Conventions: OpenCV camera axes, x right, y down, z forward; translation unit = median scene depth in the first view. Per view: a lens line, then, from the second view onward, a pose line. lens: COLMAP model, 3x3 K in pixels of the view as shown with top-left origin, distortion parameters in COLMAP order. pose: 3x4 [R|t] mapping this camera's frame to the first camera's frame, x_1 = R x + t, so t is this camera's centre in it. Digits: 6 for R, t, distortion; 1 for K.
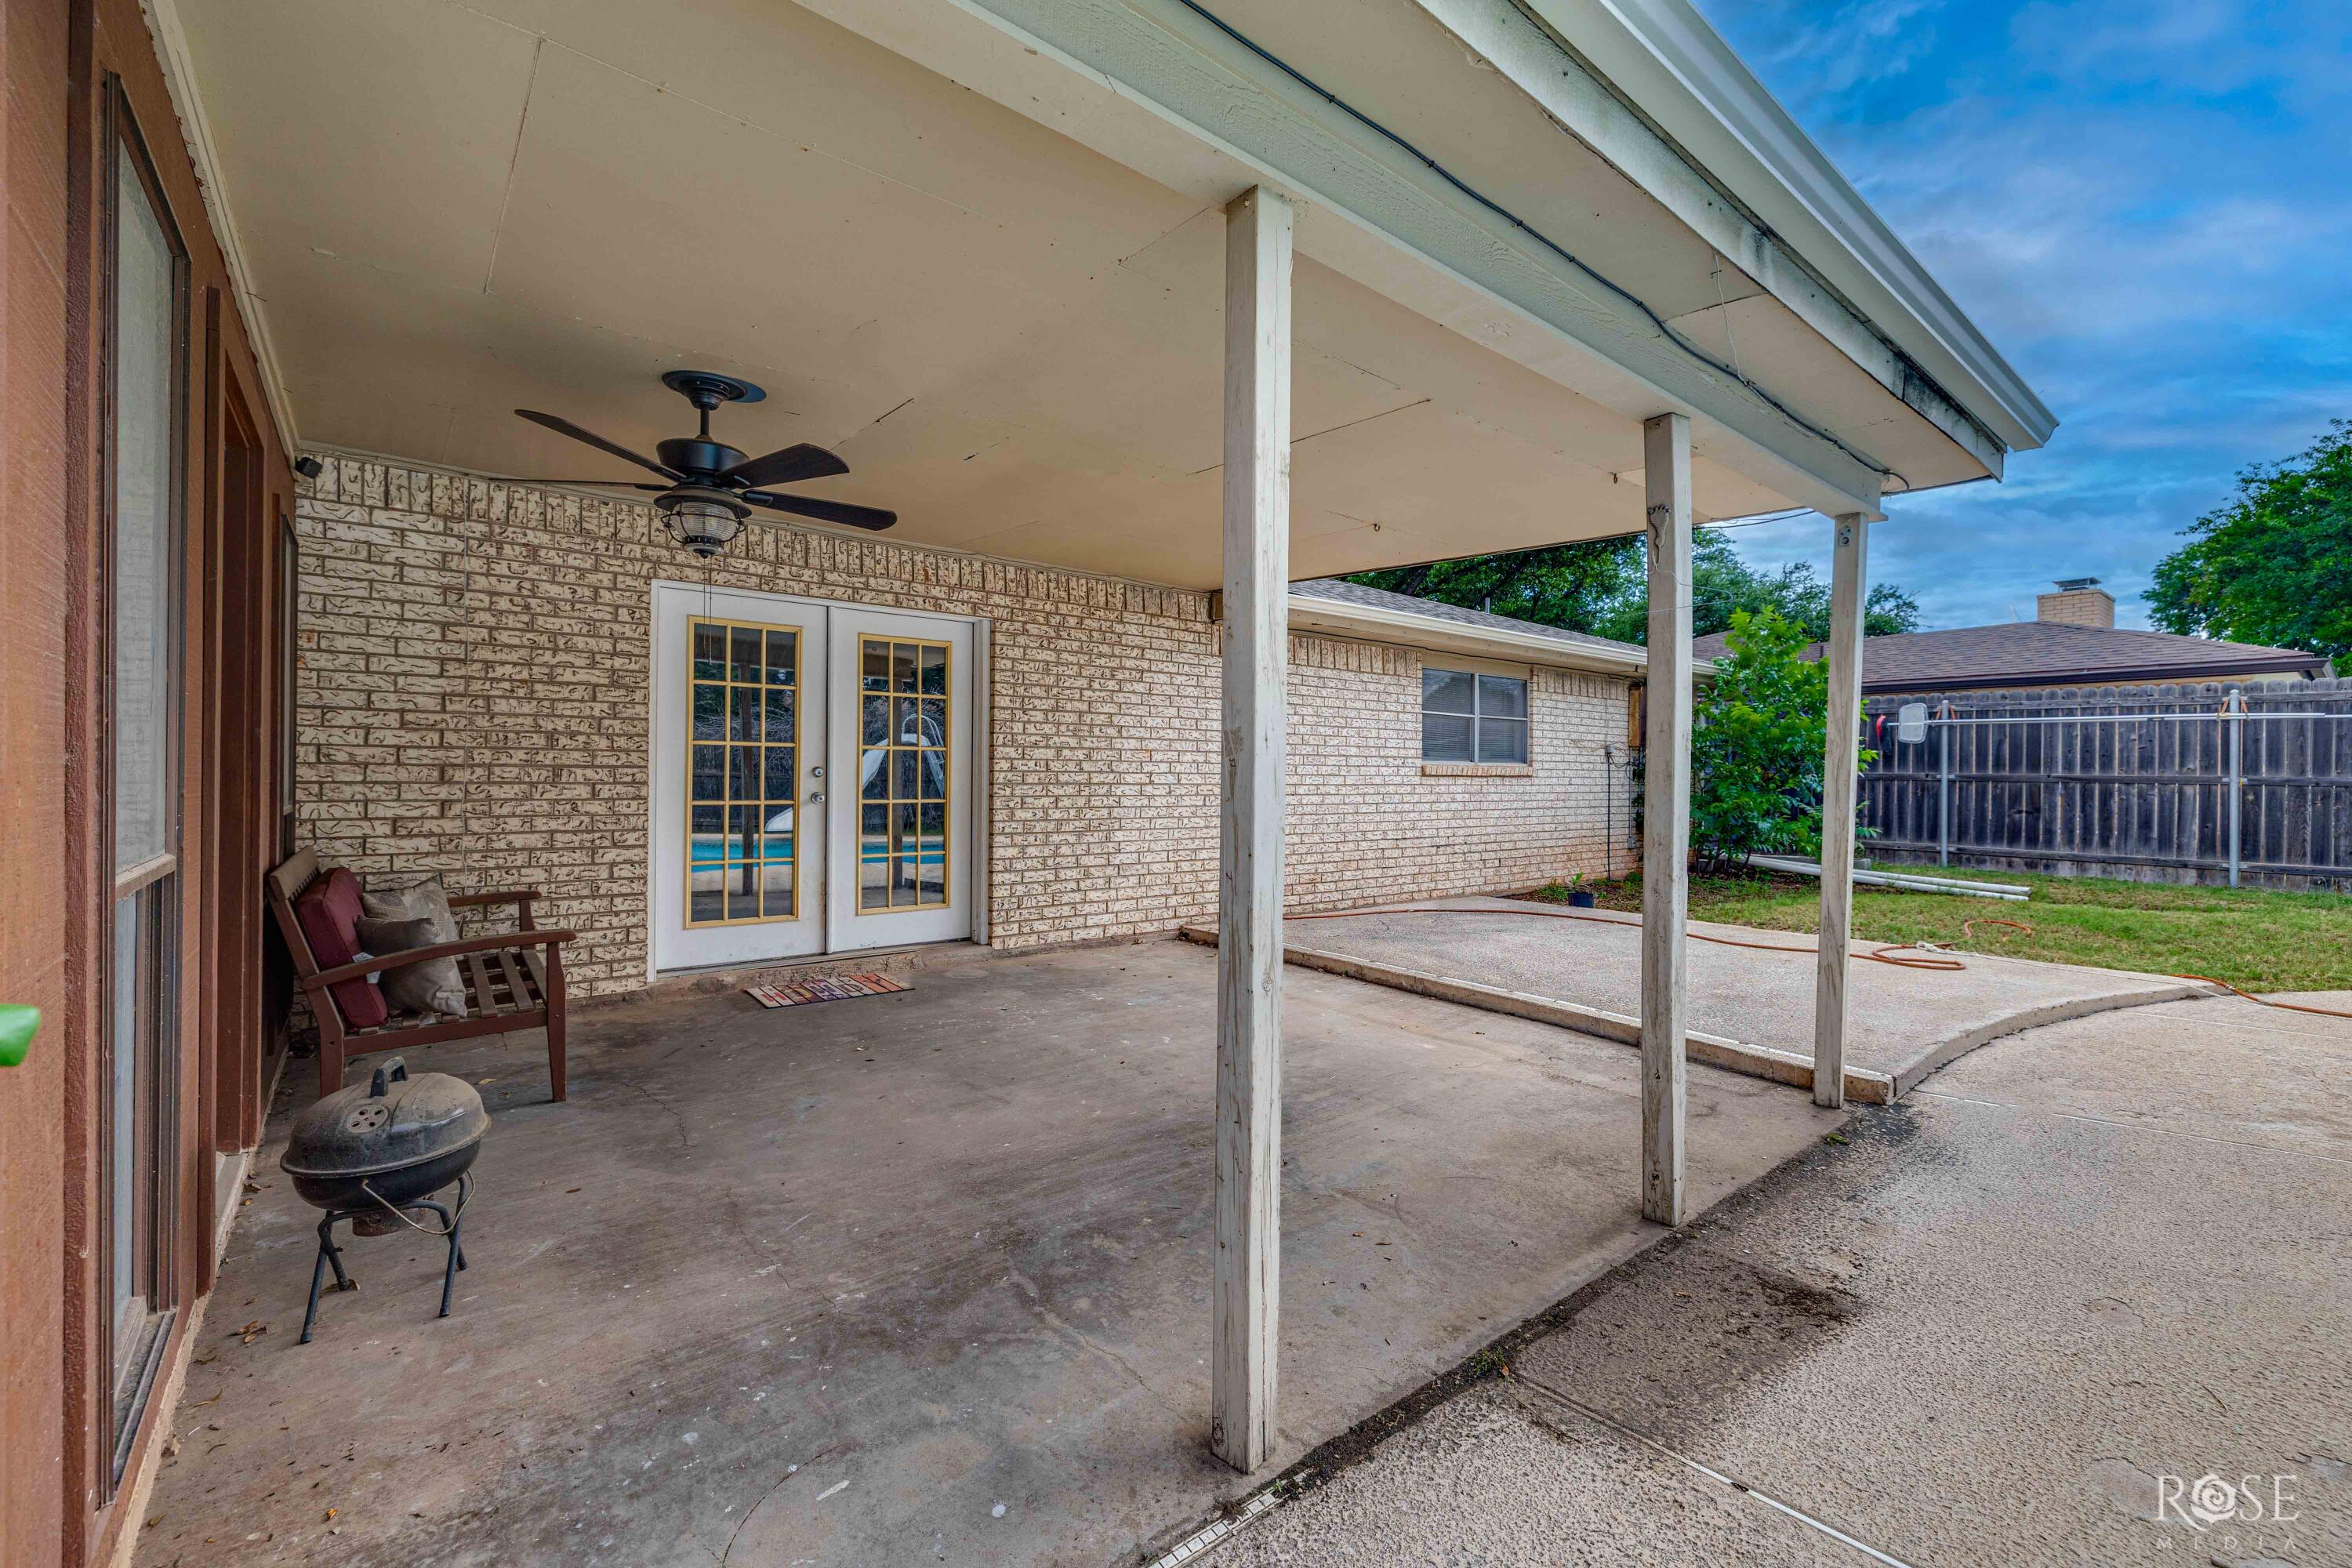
lens RADIAL K [[984.9, 0, 1189.3], [0, 984.9, 769.2], [0, 0, 1]] dist [0.001111, 0.000391]
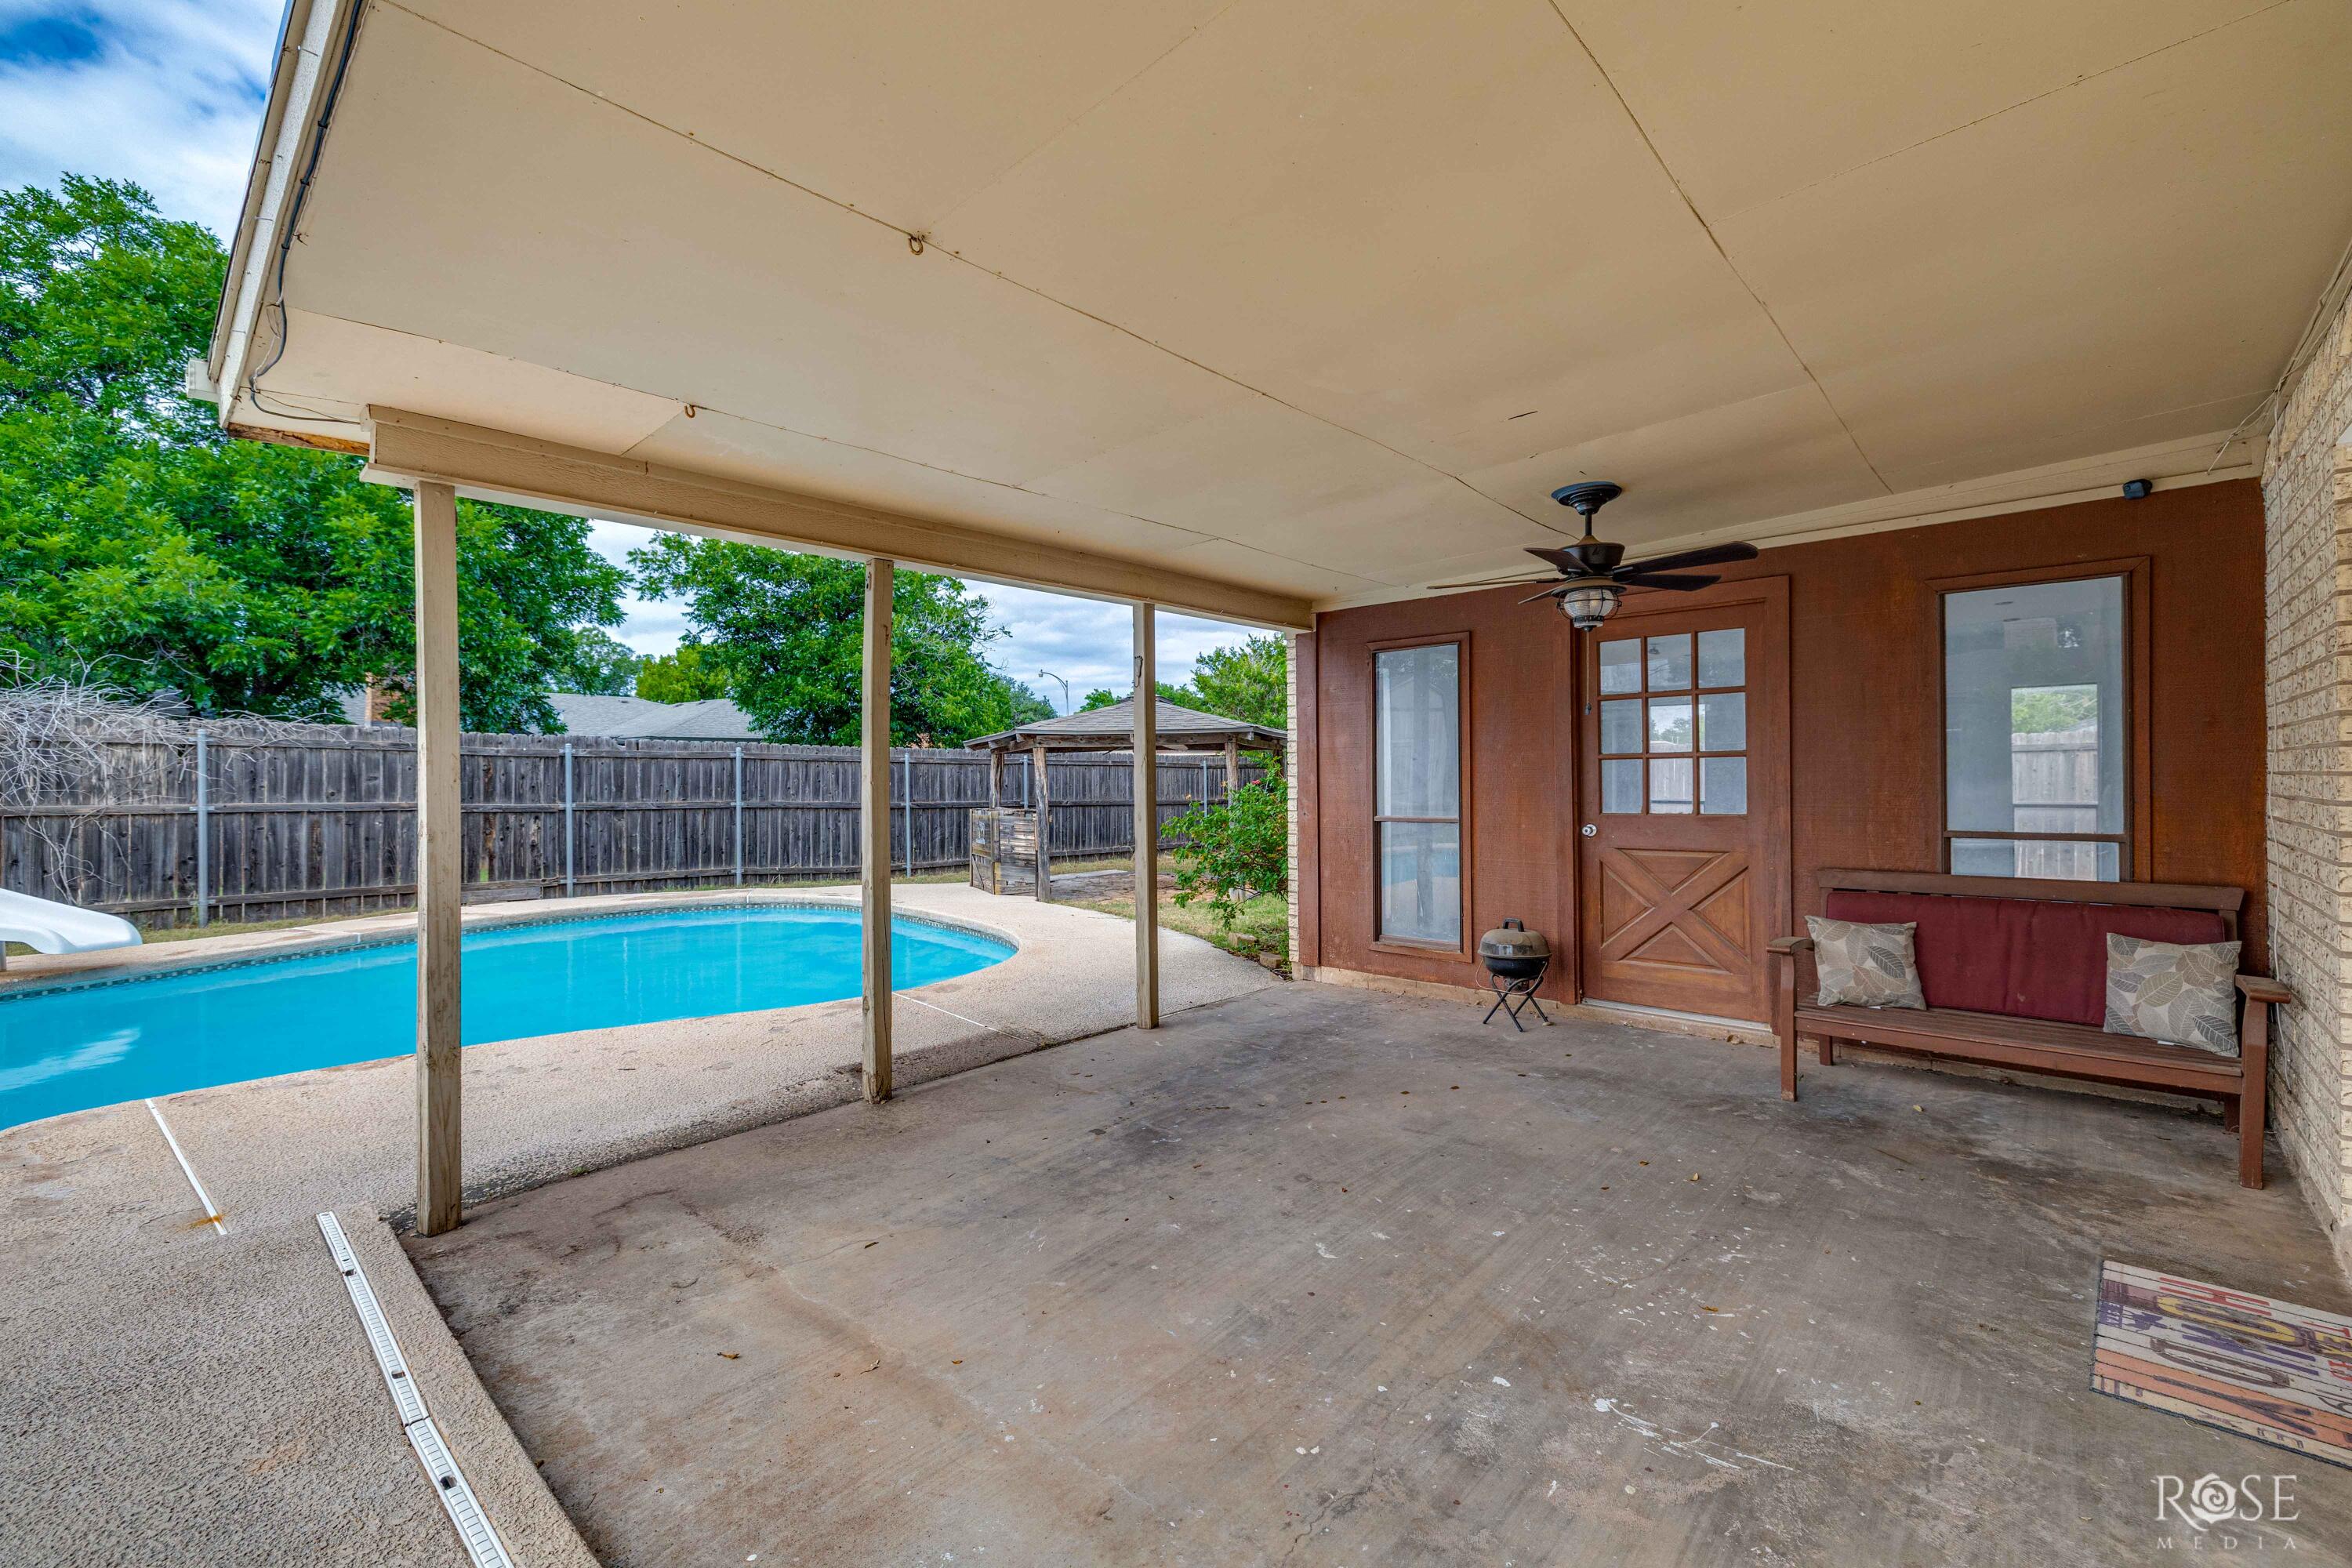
lens RADIAL K [[984.9, 0, 1182.7], [0, 984.9, 788.7], [0, 0, 1]] dist [0.001111, 0.000391]
pose [[-0.990038, -0.000465, -0.140801, 0.199926], [-0.001264, 0.999984, 0.005585, -0.018268], [0.140796, 0.005707, -0.990022, 2.137833]]
